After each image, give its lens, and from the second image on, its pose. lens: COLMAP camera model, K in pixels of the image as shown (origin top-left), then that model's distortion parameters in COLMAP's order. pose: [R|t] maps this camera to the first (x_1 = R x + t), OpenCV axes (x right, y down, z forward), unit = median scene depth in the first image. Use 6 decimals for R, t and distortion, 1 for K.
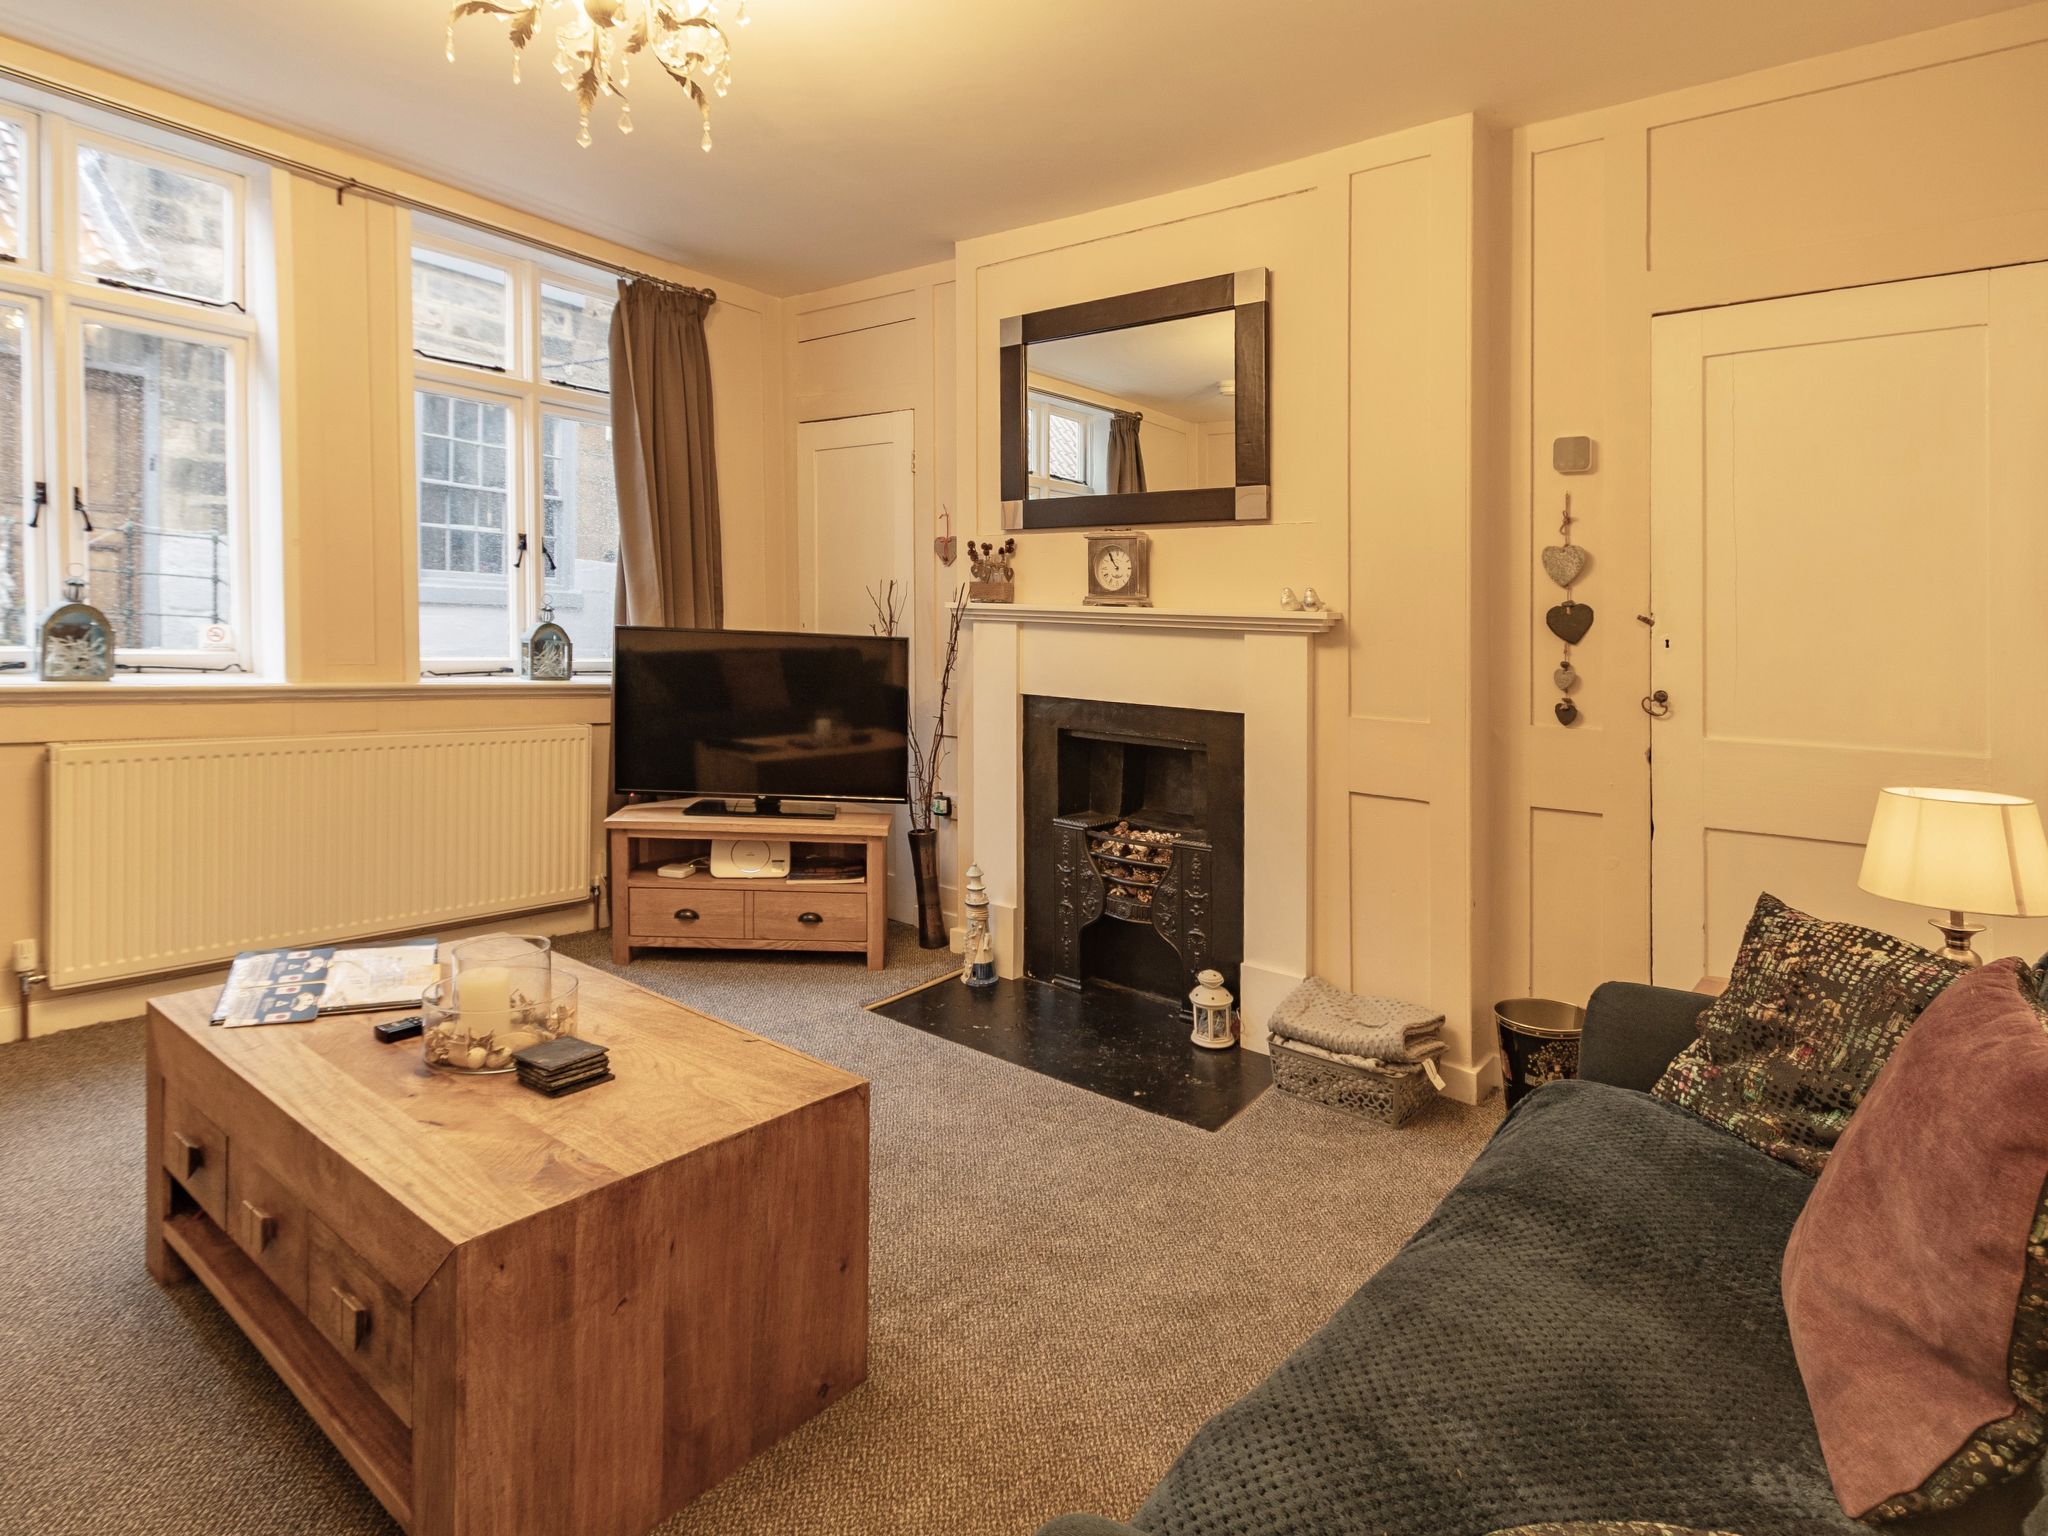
lens RADIAL K [[1085.6, 0, 1012.1], [0, 1085.6, 773.3], [0, 0, 1]] dist [0.011957, -0.003734]
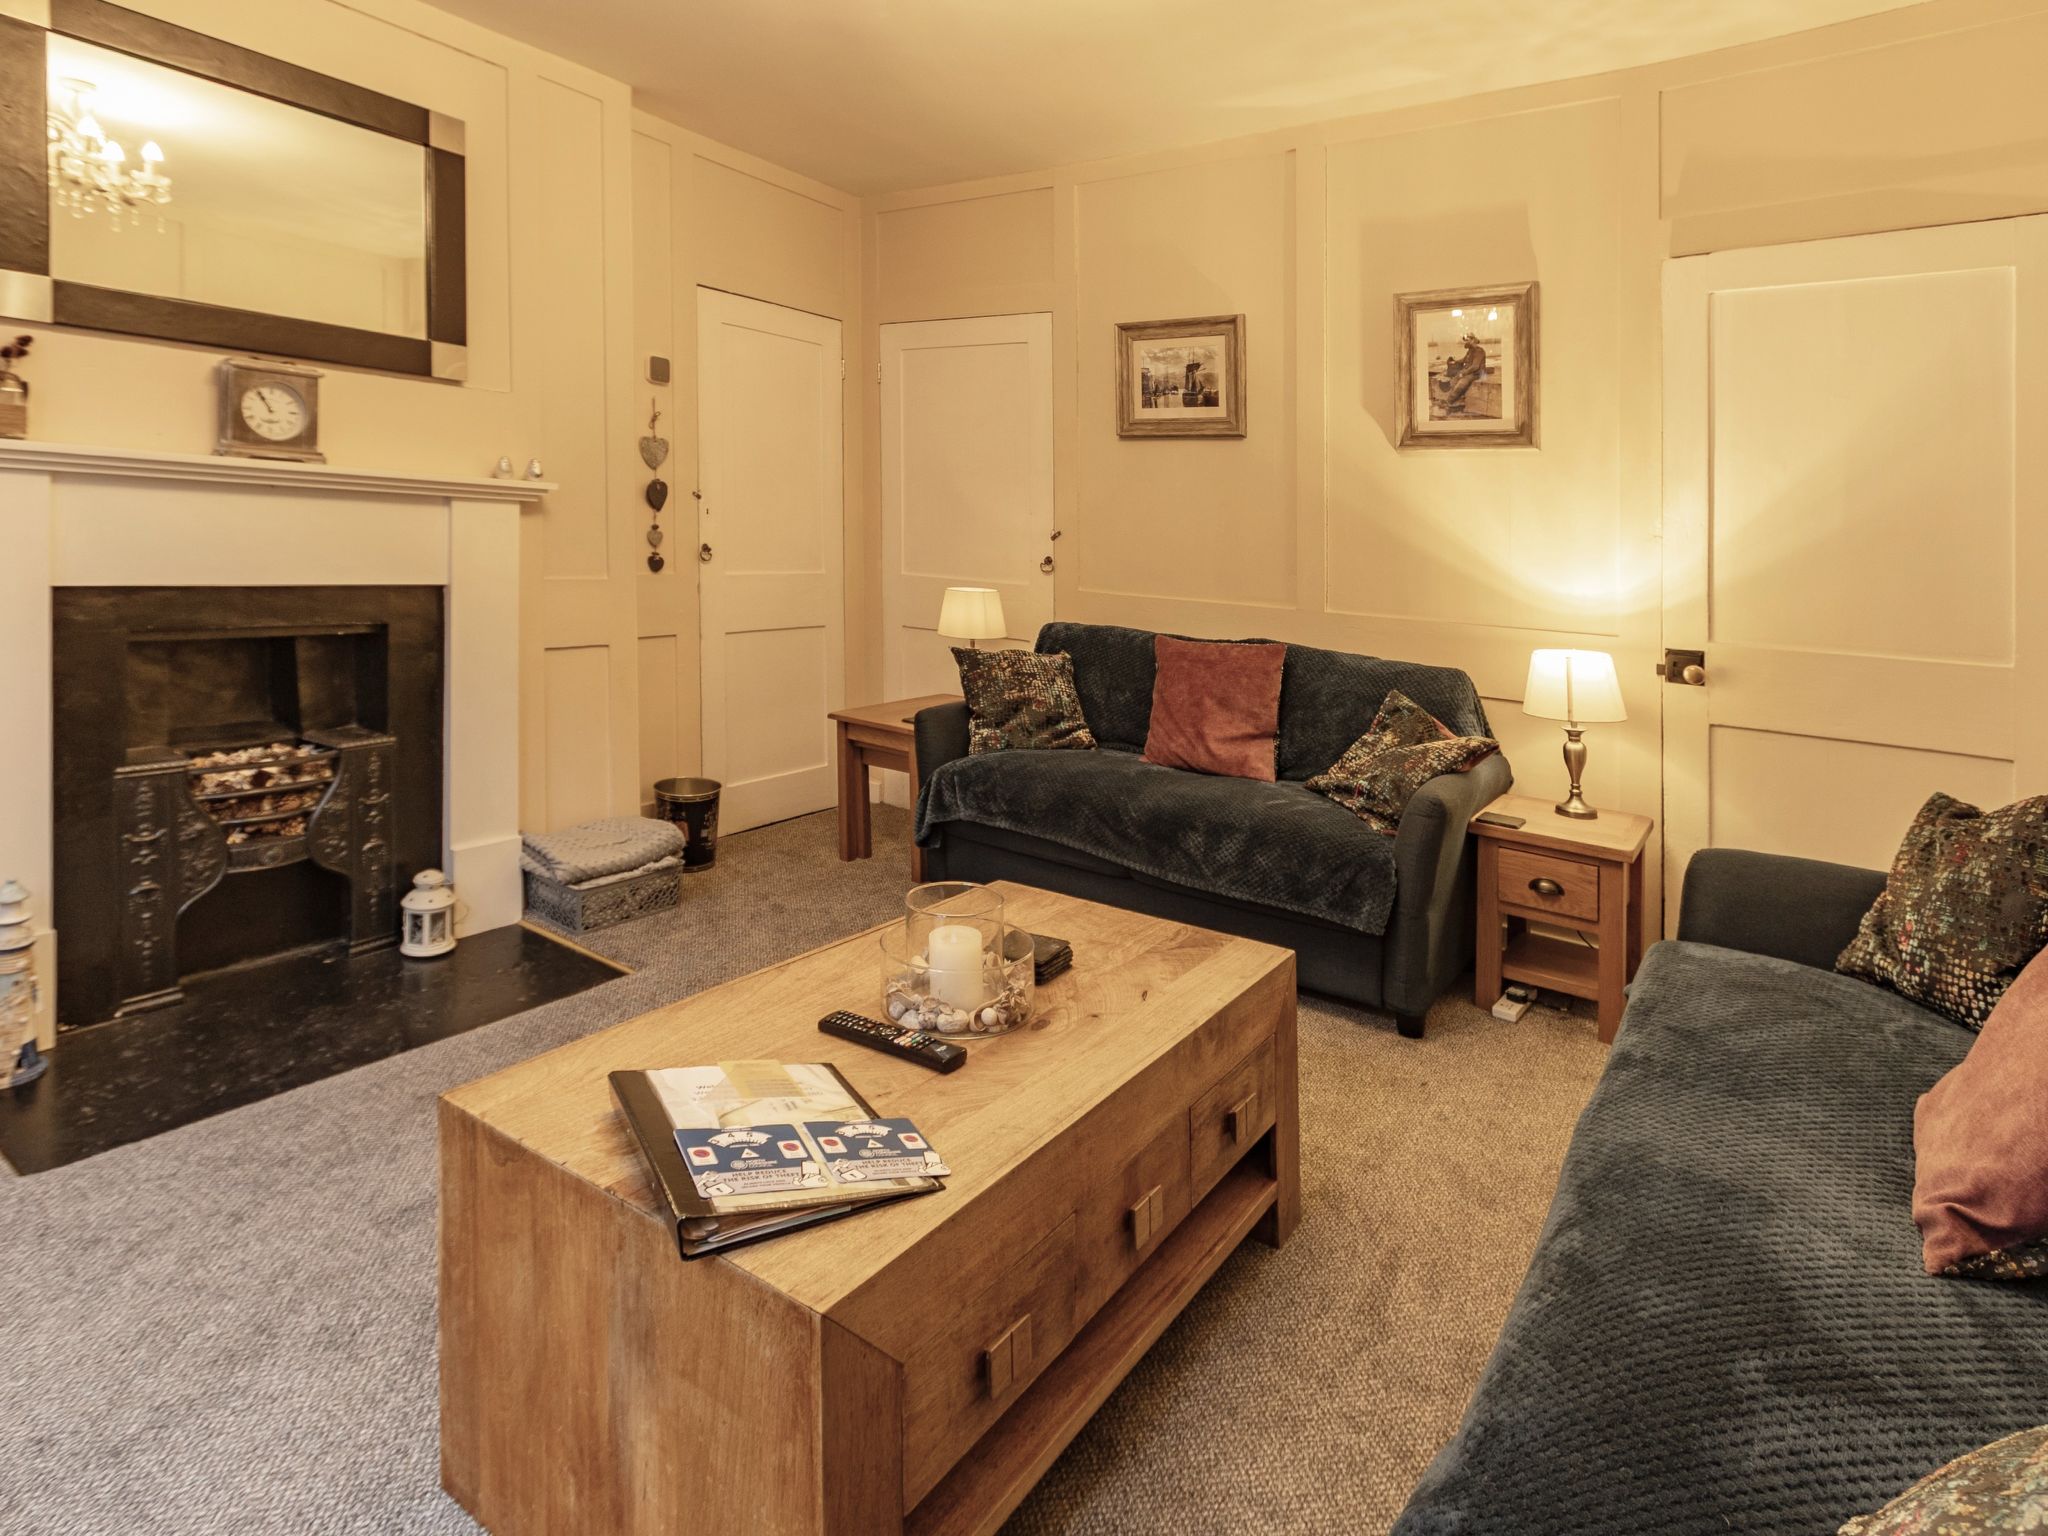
lens RADIAL K [[1085.6, 0, 1053.3], [0, 1085.6, 644.8], [0, 0, 1]] dist [0.011957, -0.003734]
pose [[-0.068164, -0.139389, 0.987889, -0.864099], [0.078262, 0.986394, 0.144578, -0.113235], [-0.994600, 0.087169, -0.056328, 0.613786]]
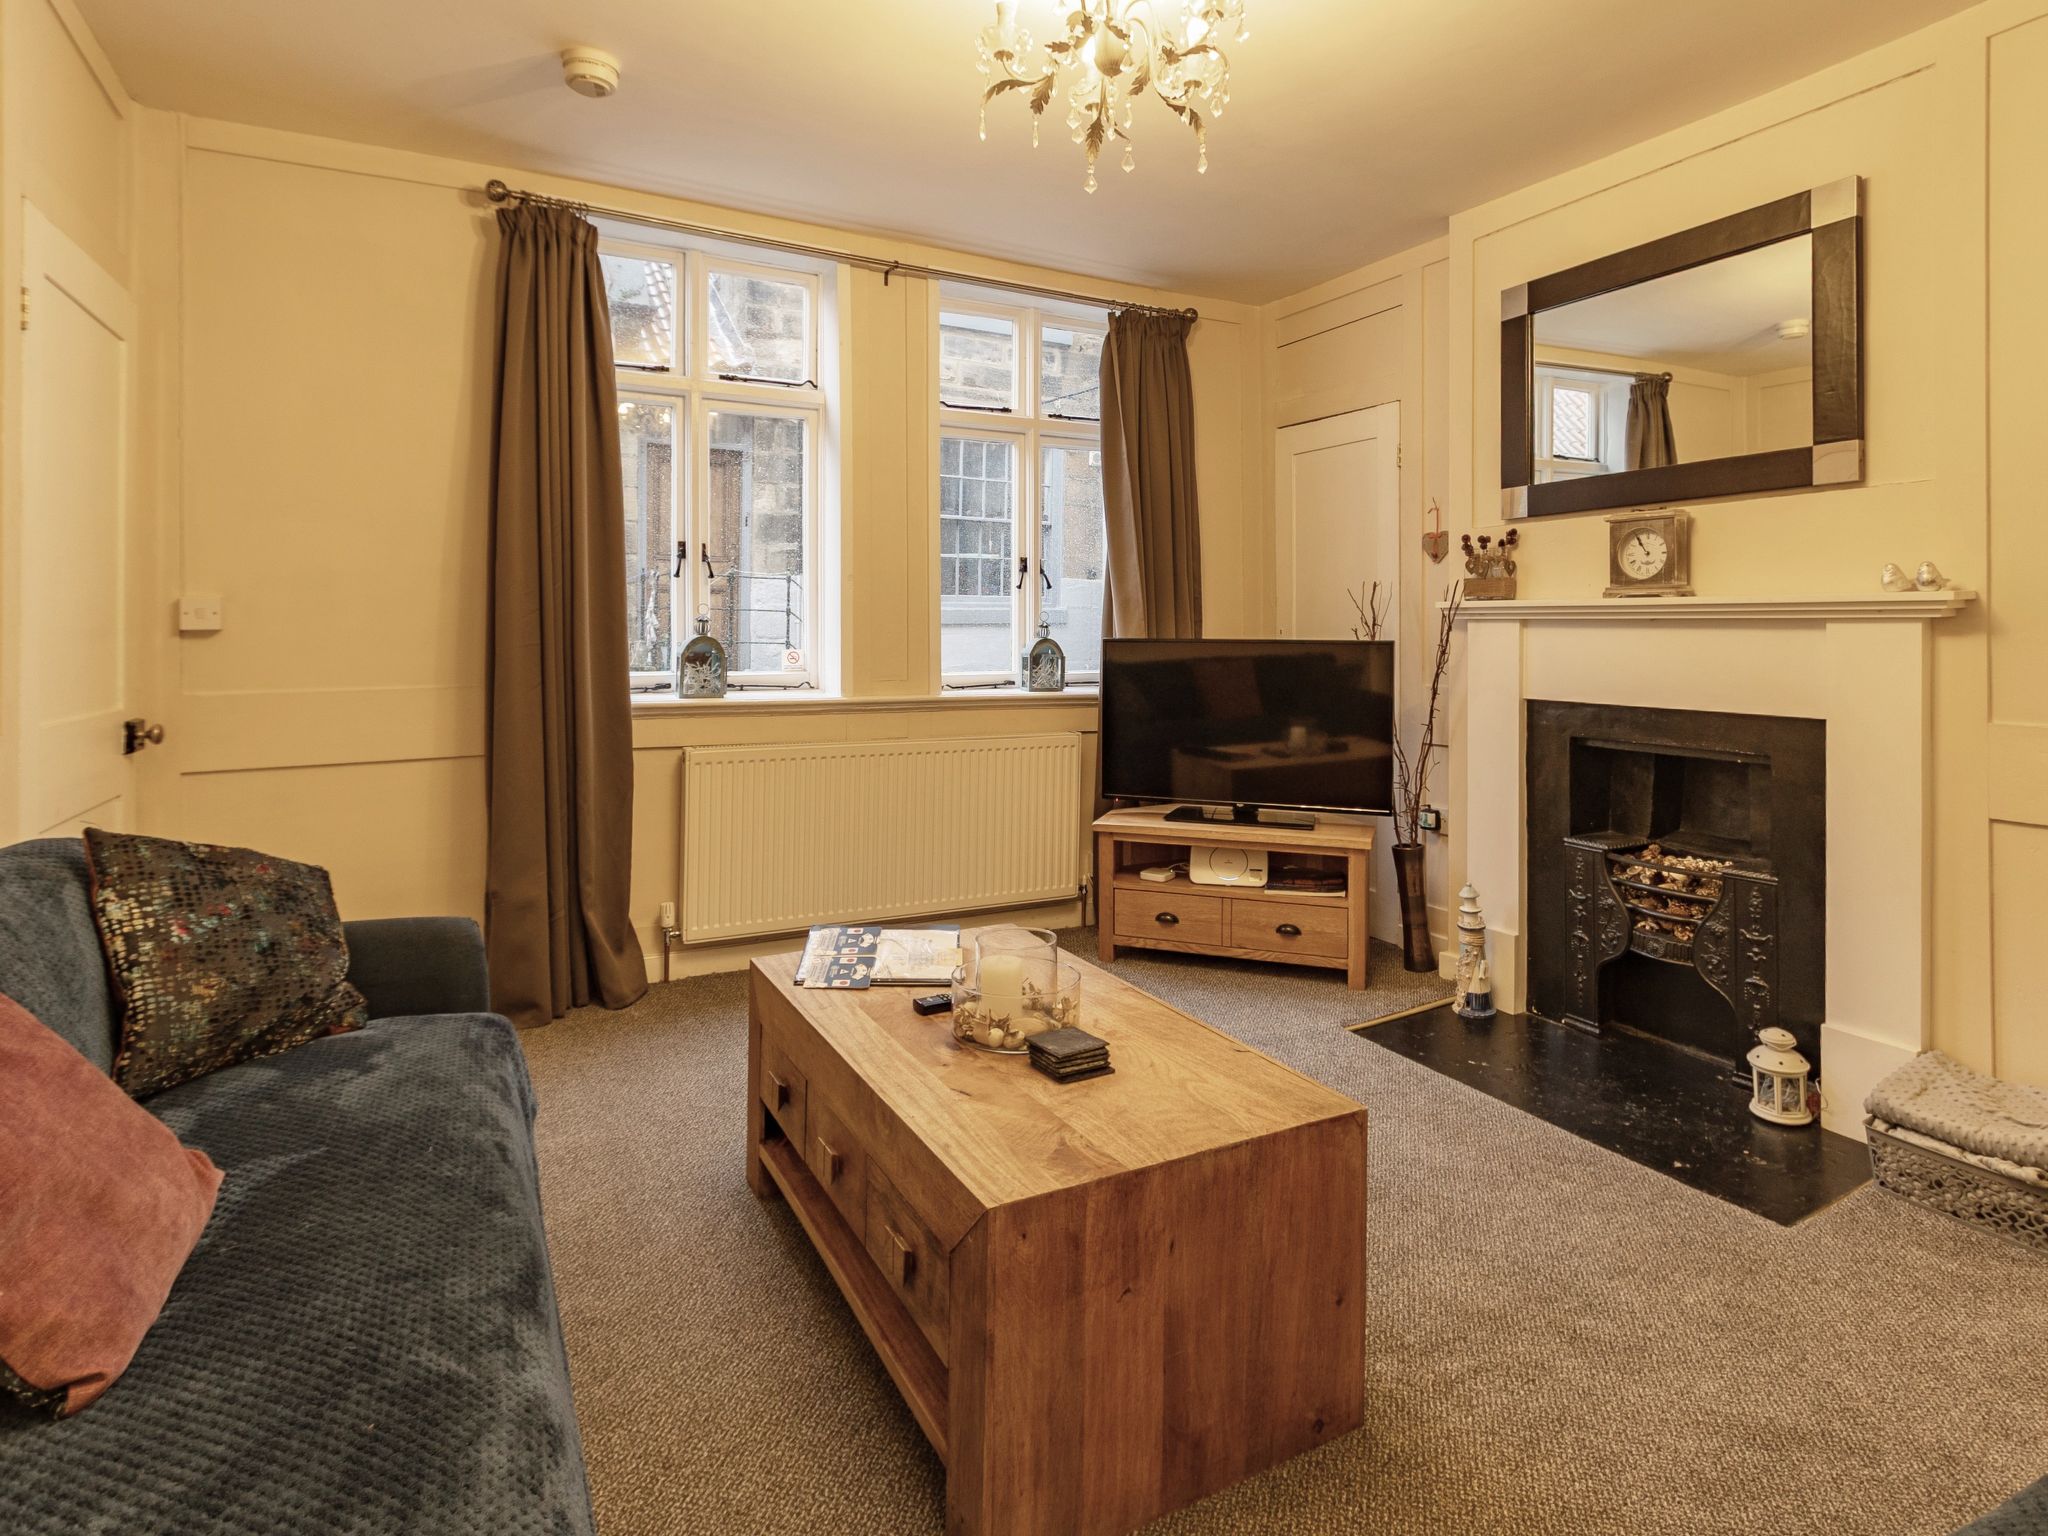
lens RADIAL K [[1085.6, 0, 1016.6], [0, 1085.6, 765.2], [0, 0, 1]] dist [0.011957, -0.003734]
pose [[0.917969, 0.012594, -0.396452, -0.024846], [-0.018277, 0.999777, -0.010558, -0.000665], [0.396231, 0.016938, 0.917995, 0.000939]]
